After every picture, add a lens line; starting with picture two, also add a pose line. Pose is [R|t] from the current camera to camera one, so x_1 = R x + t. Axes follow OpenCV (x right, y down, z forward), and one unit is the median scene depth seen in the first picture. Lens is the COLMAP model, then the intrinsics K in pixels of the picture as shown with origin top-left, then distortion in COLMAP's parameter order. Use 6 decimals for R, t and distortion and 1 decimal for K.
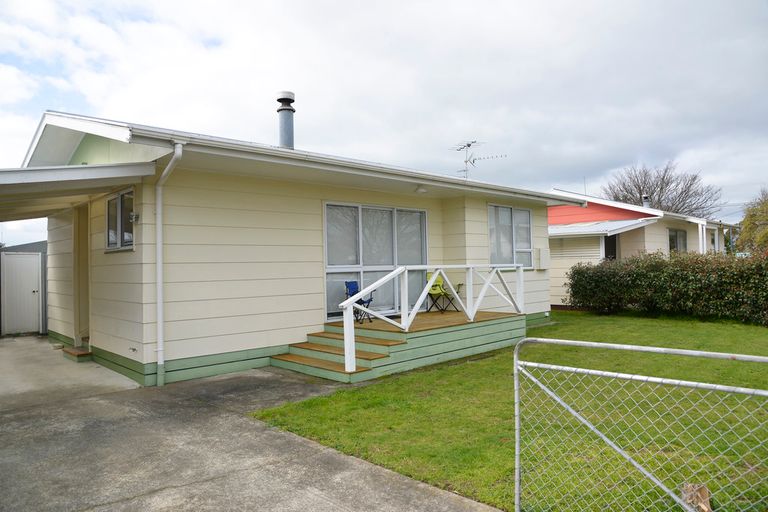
lens RADIAL K [[505.7, 0, 384.0], [0, 505.7, 256.0], [0, 0, 1]] dist [-0.042547, -0.000350]
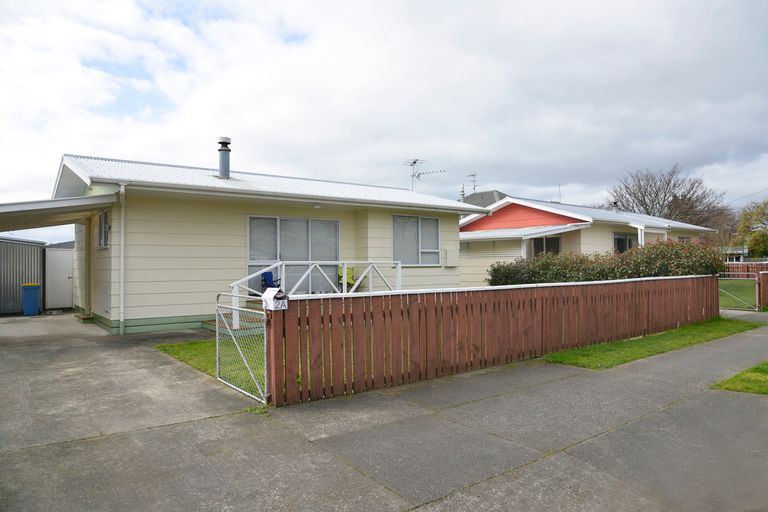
lens RADIAL K [[505.7, 0, 384.0], [0, 505.7, 256.0], [0, 0, 1]] dist [-0.042547, -0.000350]
pose [[0.993883, 0.011310, -0.109857, 0.408112], [-0.010938, 0.999932, 0.003986, -0.003201], [0.109895, -0.002760, 0.993939, -0.352857]]
